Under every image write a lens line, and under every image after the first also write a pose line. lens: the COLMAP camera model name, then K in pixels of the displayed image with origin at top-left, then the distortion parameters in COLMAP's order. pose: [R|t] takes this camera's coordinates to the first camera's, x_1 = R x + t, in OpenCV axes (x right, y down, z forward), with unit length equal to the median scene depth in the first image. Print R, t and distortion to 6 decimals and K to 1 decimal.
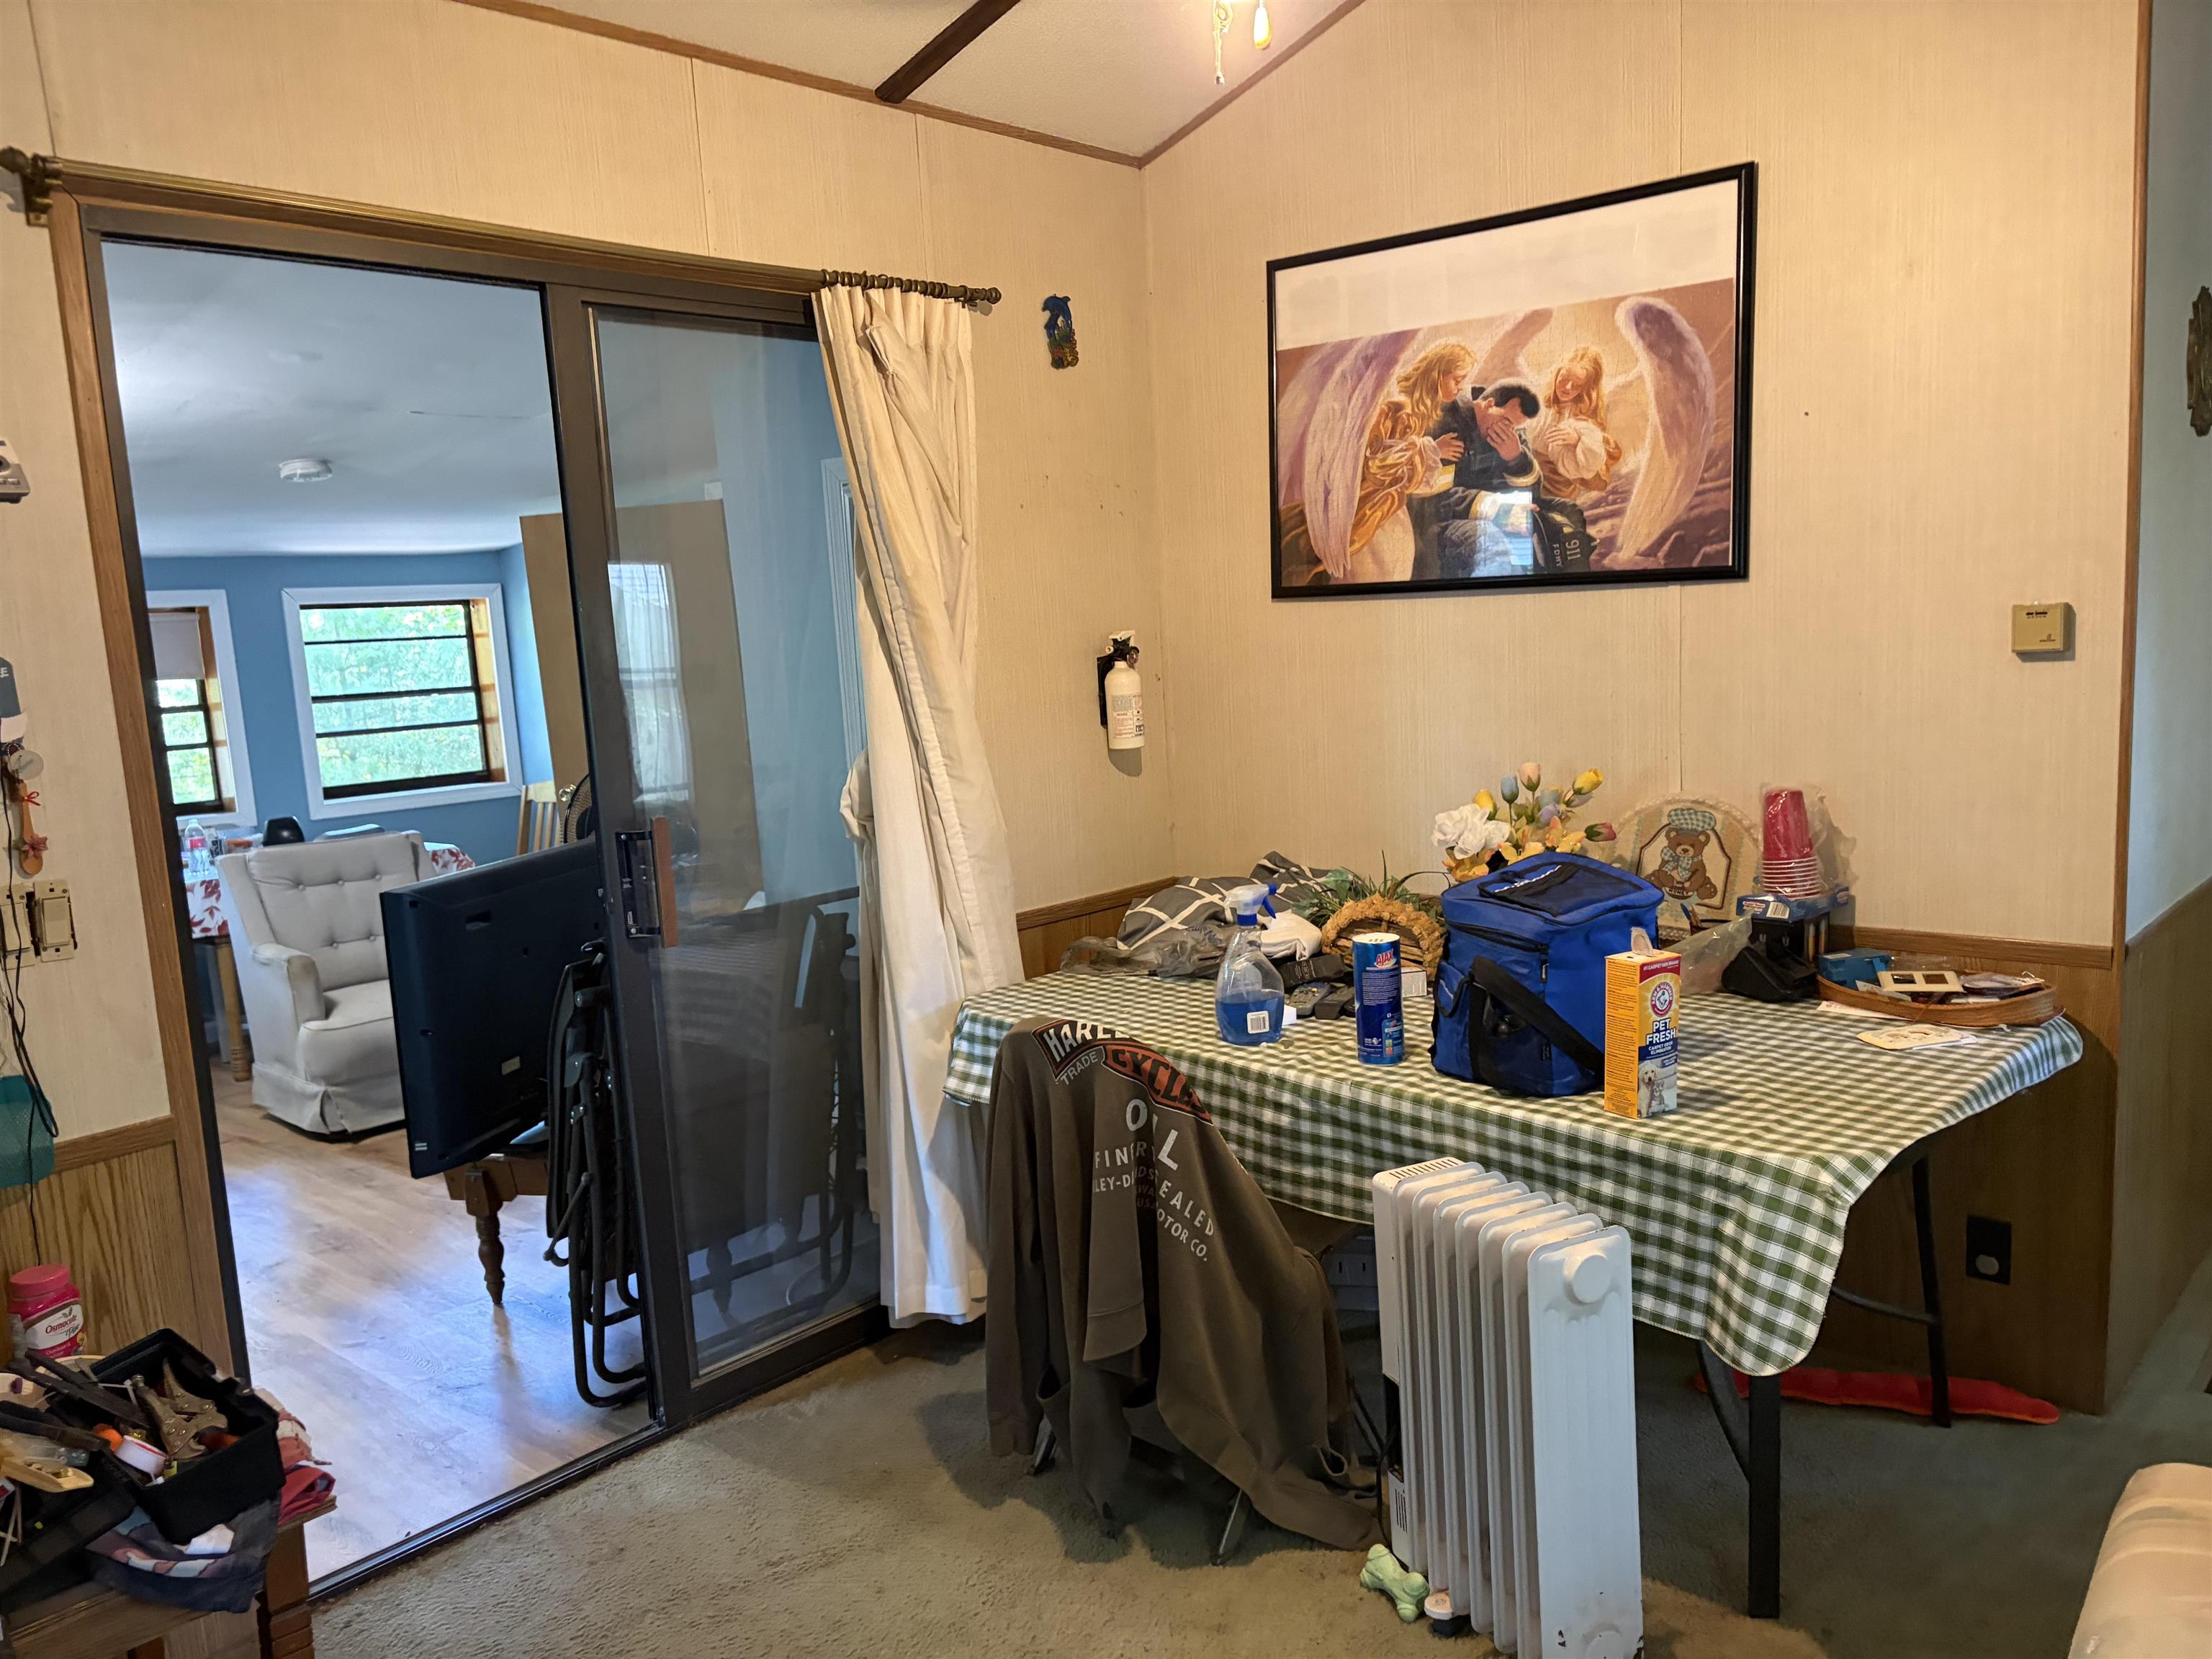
lens RADIAL K [[1664.5, 0, 1102.9], [0, 1664.5, 848.4], [0, 0, 1]] dist [0.035782, -0.069840]
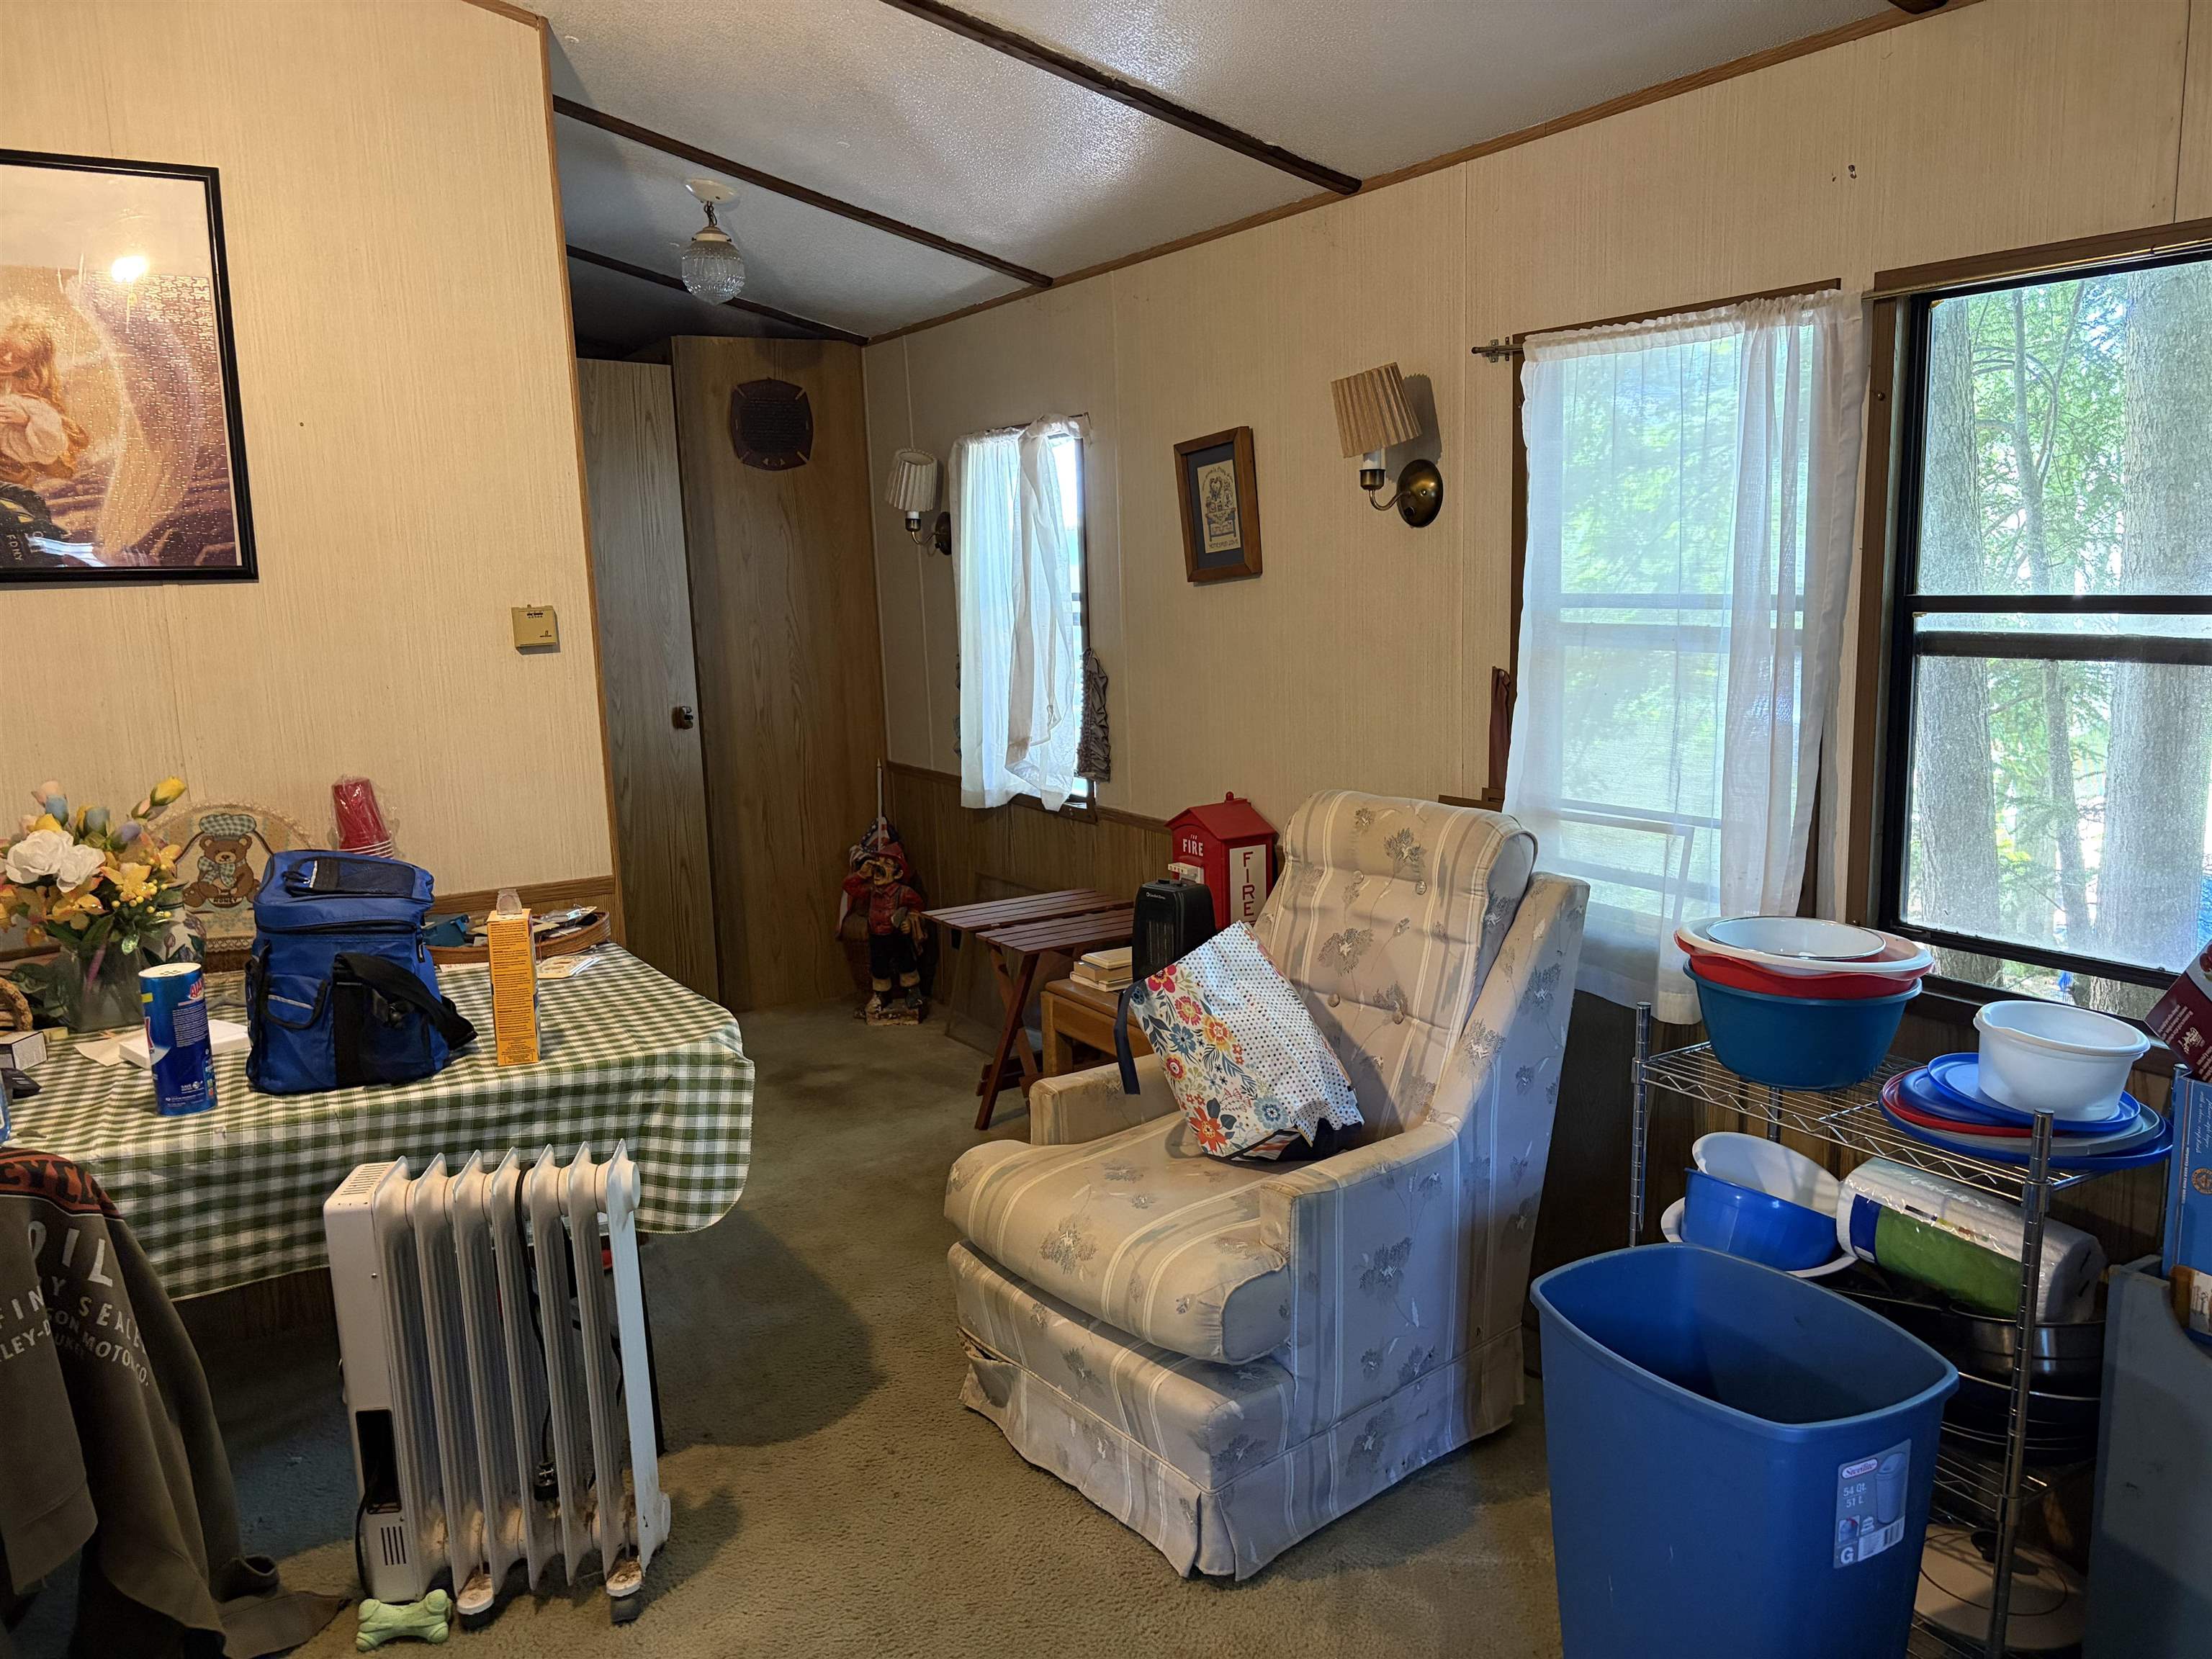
lens RADIAL K [[1664.5, 0, 1110.8], [0, 1664.5, 828.8], [0, 0, 1]] dist [0.035782, -0.069840]
pose [[0.276109, -0.103849, 0.955499, -0.563414], [0.146839, 0.987033, 0.064845, -0.003248], [-0.949843, 0.122400, 0.287777, 0.297095]]
